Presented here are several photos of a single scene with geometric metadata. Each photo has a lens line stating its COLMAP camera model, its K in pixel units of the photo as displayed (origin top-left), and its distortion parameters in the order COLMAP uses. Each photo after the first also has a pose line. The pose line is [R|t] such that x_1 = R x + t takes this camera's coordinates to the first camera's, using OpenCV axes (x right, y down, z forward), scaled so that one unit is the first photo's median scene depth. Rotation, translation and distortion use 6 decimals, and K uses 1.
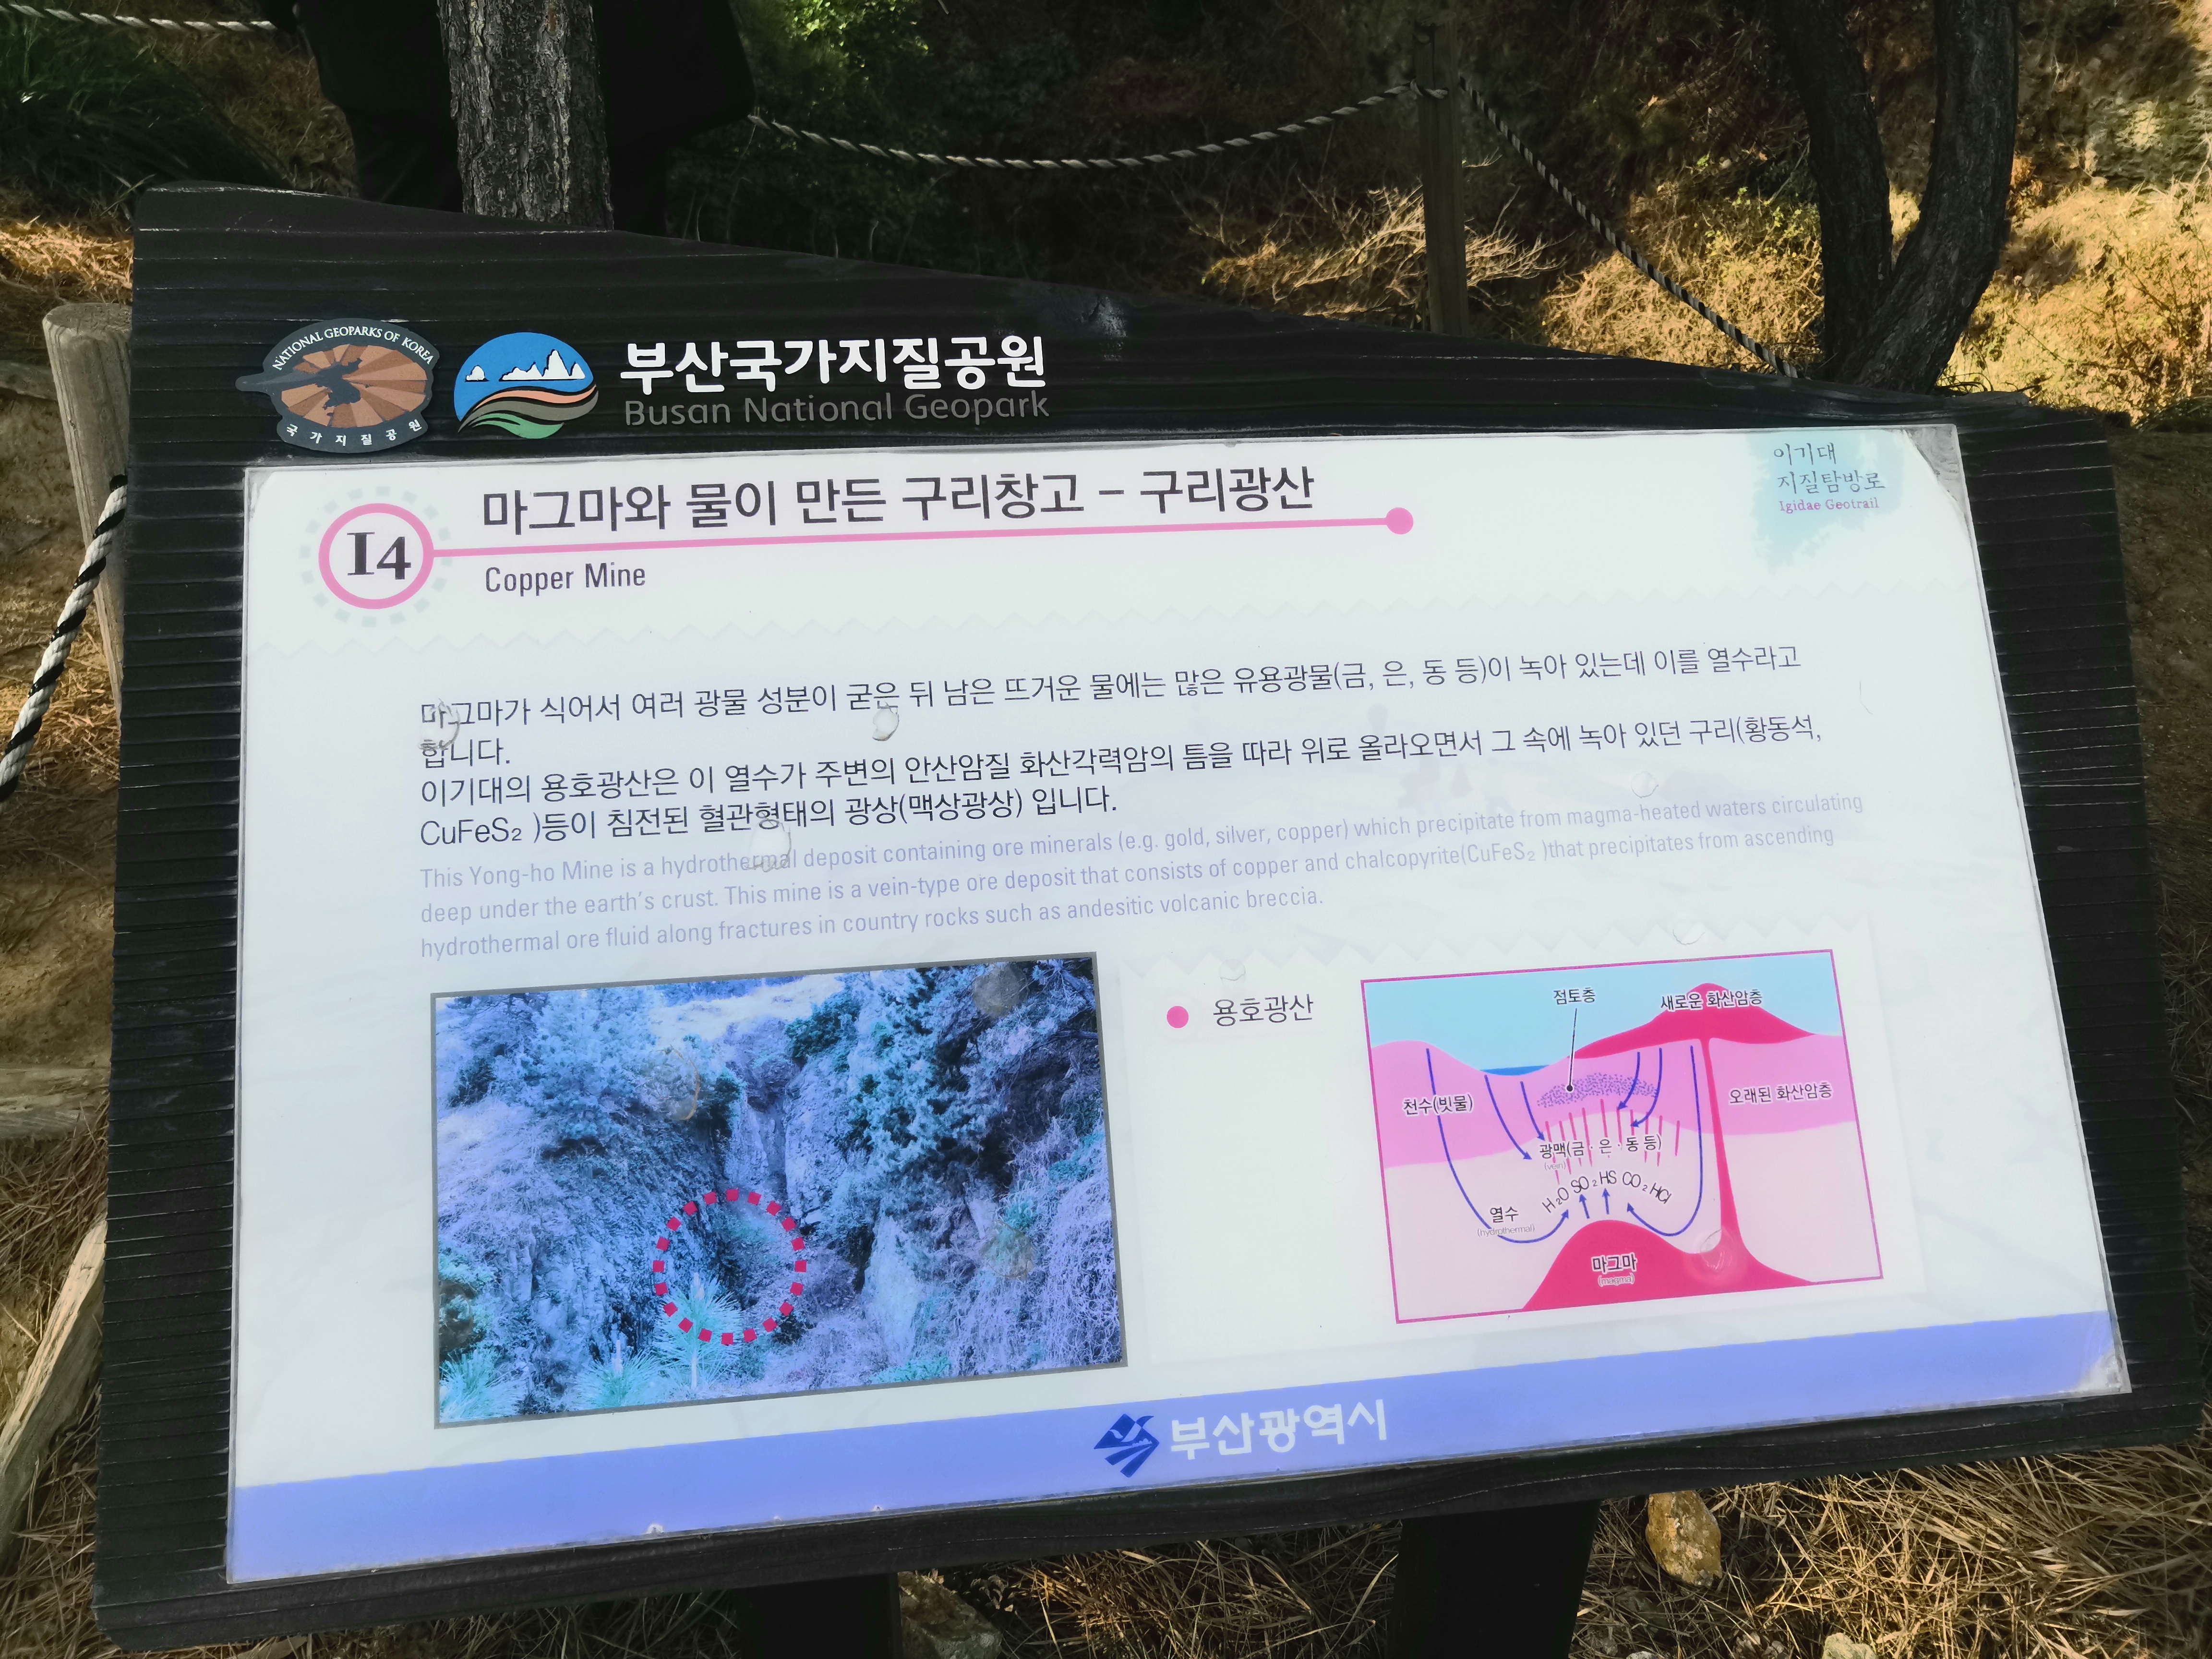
lens RADIAL K [[1754.8, 0, 1107.4], [0, 1754.8, 827.4], [0, 0, 1]] dist [-0.005128, -0.001056]
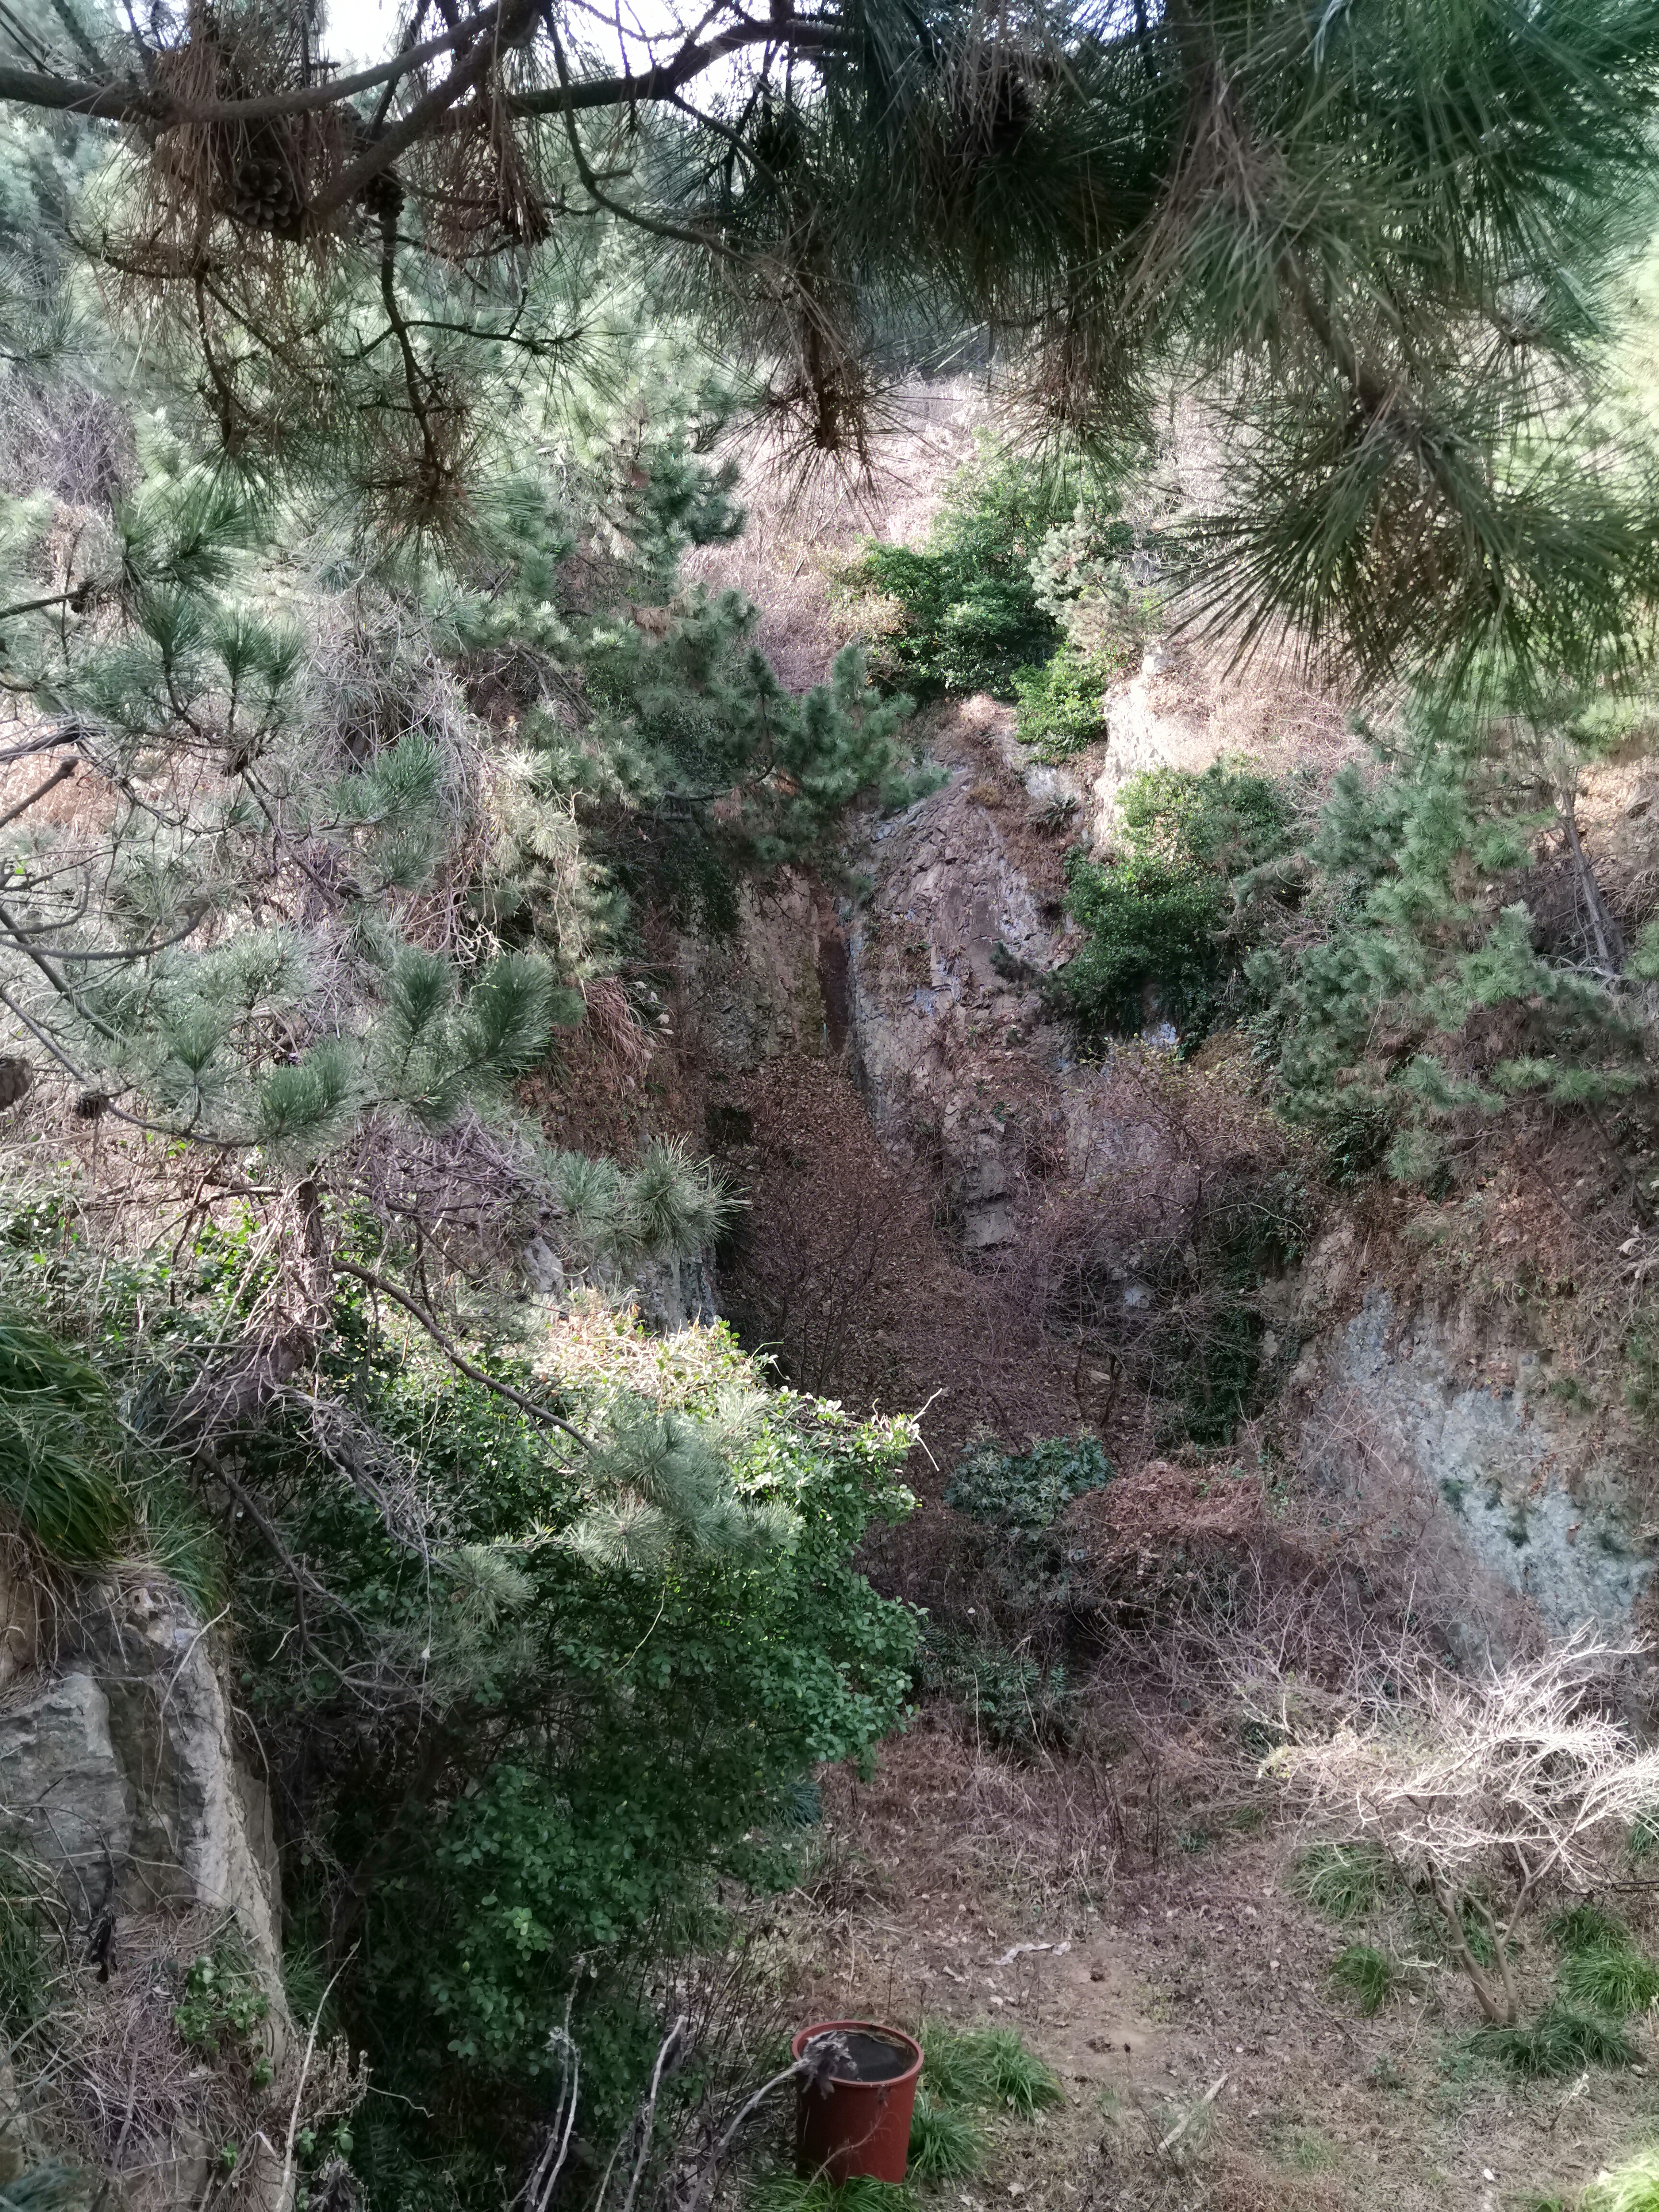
lens RADIAL K [[1754.8, 0, 830.7], [0, 1754.8, 1106.0], [0, 0, 1]] dist [-0.005128, -0.001056]
pose [[0.984492, 0.023216, -0.173889, -0.002845], [-0.114920, 0.834268, -0.539250, -0.082241], [0.132551, 0.550871, 0.823997, 0.123659]]
